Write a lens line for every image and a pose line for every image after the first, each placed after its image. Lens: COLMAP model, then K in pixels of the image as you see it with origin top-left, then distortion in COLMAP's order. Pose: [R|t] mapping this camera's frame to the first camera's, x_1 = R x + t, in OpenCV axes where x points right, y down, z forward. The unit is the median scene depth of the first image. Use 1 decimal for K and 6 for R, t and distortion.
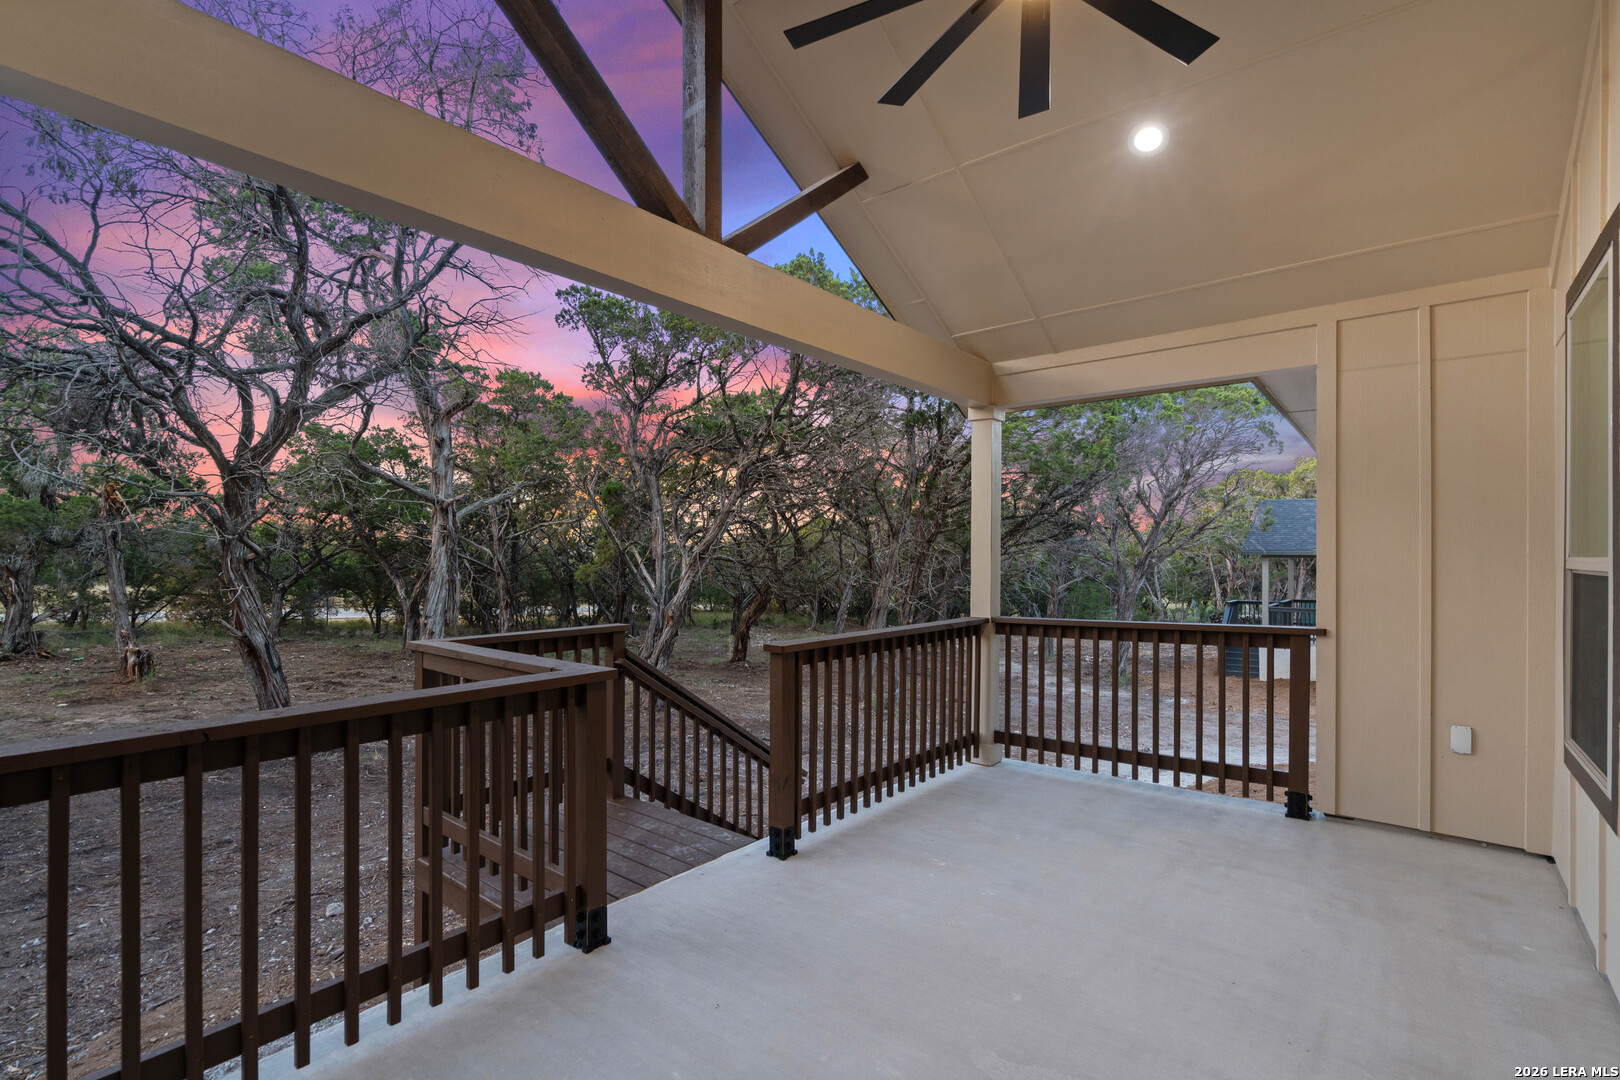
lens RADIAL K [[790.6, 0, 810.0], [0, 790.6, 540.0], [0, 0, 1]] dist [0.014755, 0.000066]
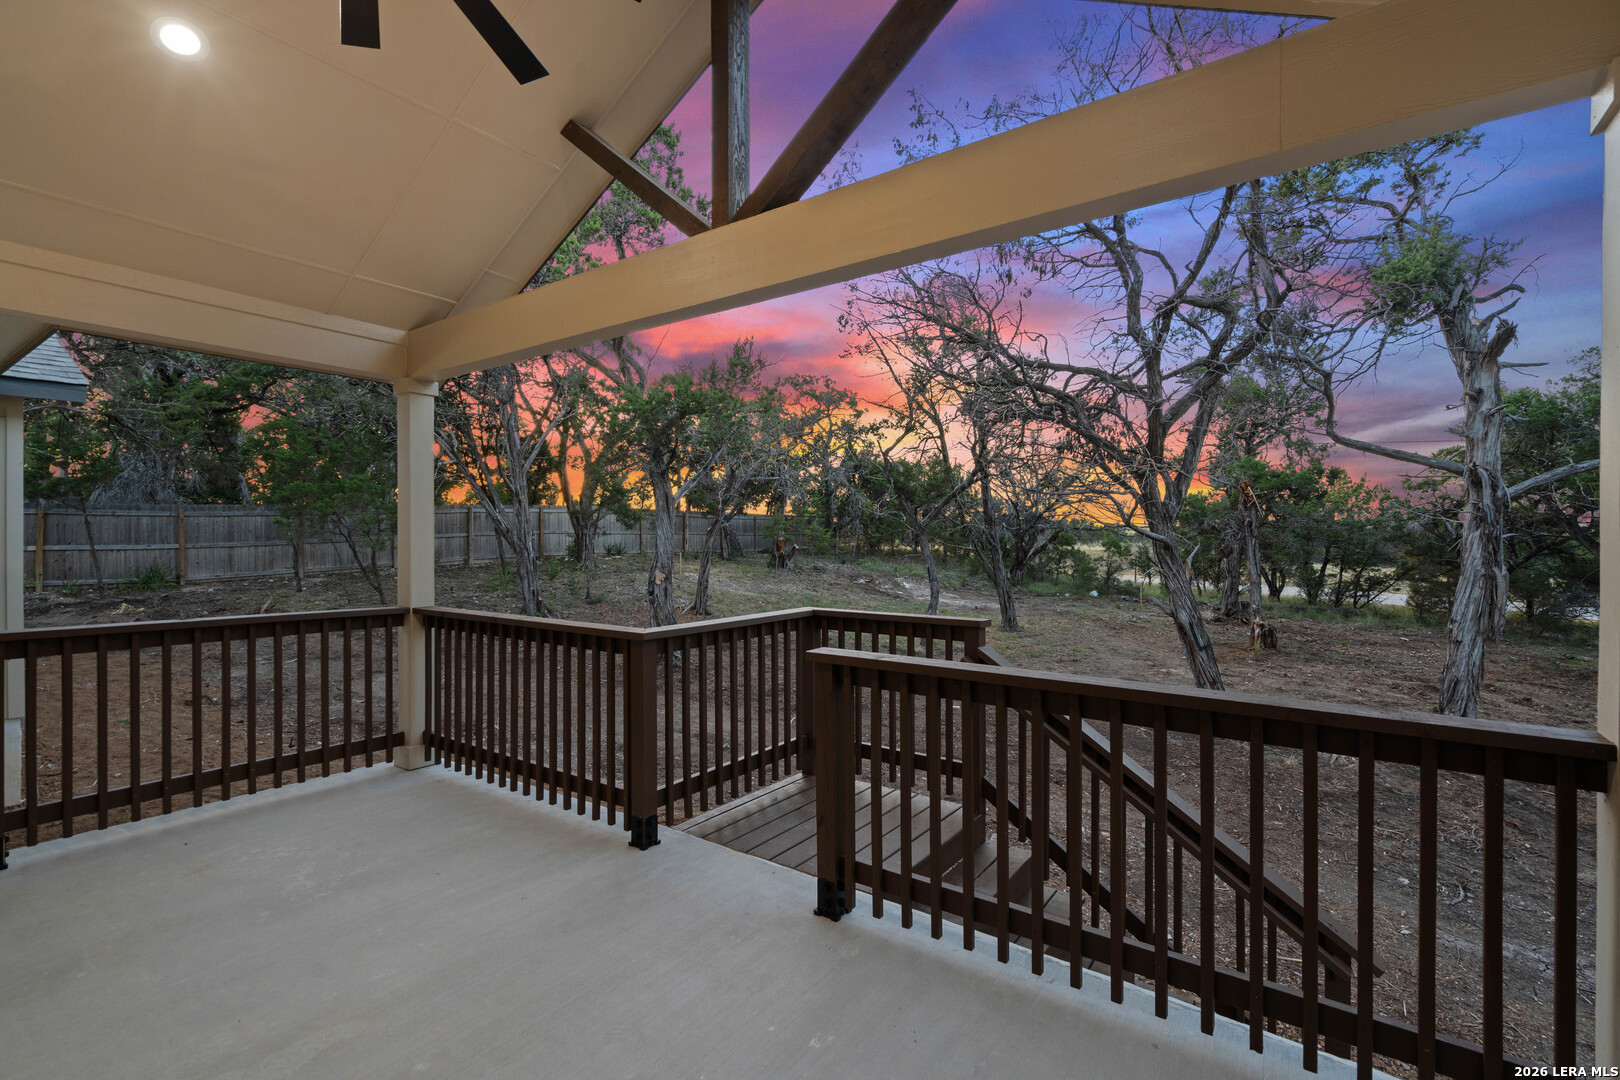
lens RADIAL K [[790.6, 0, 810.0], [0, 790.6, 540.0], [0, 0, 1]] dist [0.014755, 0.000066]
pose [[0.006527, 0.002329, -0.999976, 0.560607], [0.015560, 0.999876, 0.002430, 0.011155], [0.999858, -0.015575, 0.006490, 0.709576]]
